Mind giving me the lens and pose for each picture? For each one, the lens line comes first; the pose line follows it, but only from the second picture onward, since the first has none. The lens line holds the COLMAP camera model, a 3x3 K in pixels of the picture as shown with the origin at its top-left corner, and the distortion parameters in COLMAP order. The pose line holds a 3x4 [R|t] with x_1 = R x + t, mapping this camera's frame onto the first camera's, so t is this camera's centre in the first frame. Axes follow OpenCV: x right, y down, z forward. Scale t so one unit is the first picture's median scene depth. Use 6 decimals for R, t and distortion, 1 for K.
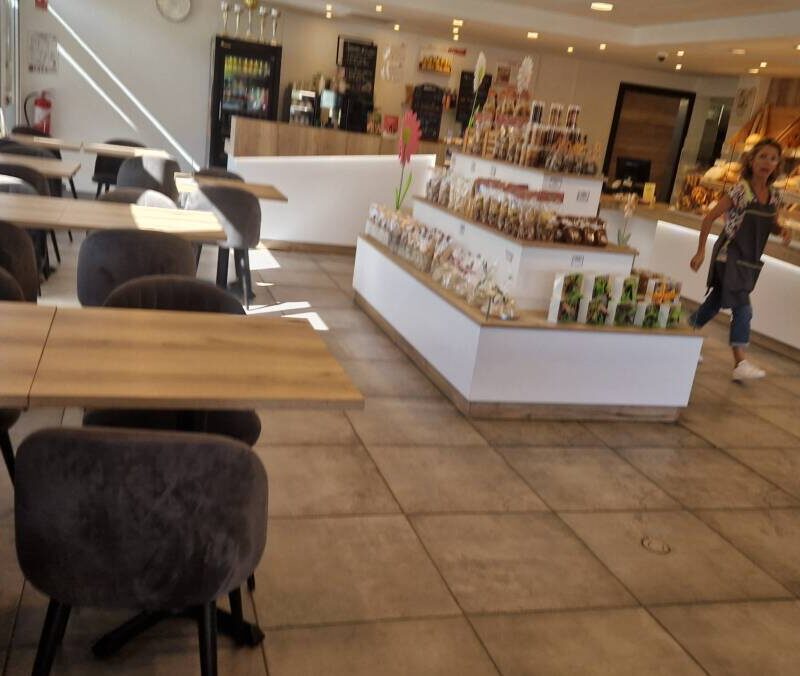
lens RADIAL K [[810.5, 0, 400.0], [0, 810.5, 338.0], [0, 0, 1]] dist [0.102926, -0.024580]
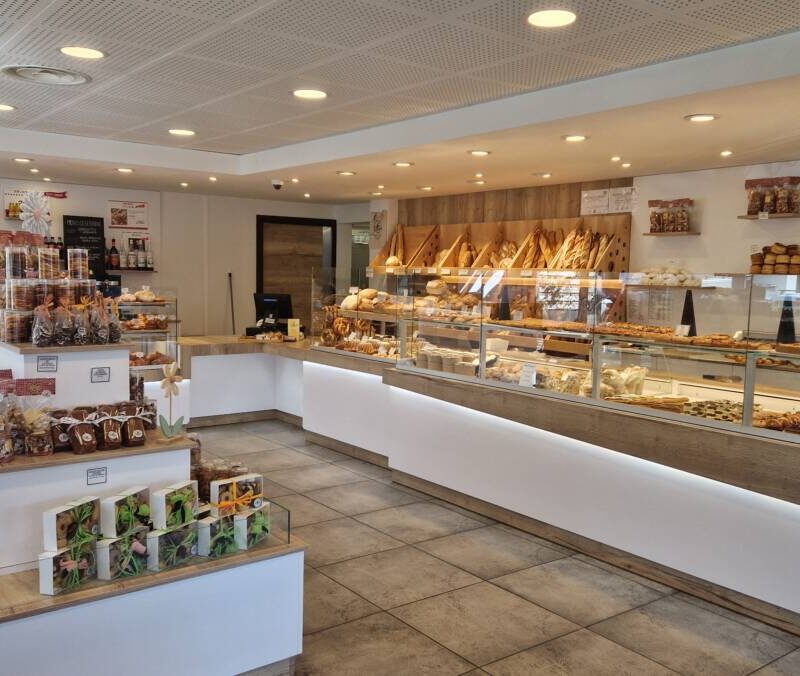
lens RADIAL K [[810.5, 0, 400.0], [0, 810.5, 338.0], [0, 0, 1]] dist [0.102926, -0.024580]
pose [[0.930900, -0.144334, 0.335548, 0.130092], [0.195679, 0.972740, -0.124448, -0.039537], [-0.308439, 0.181508, 0.933767, 0.161031]]
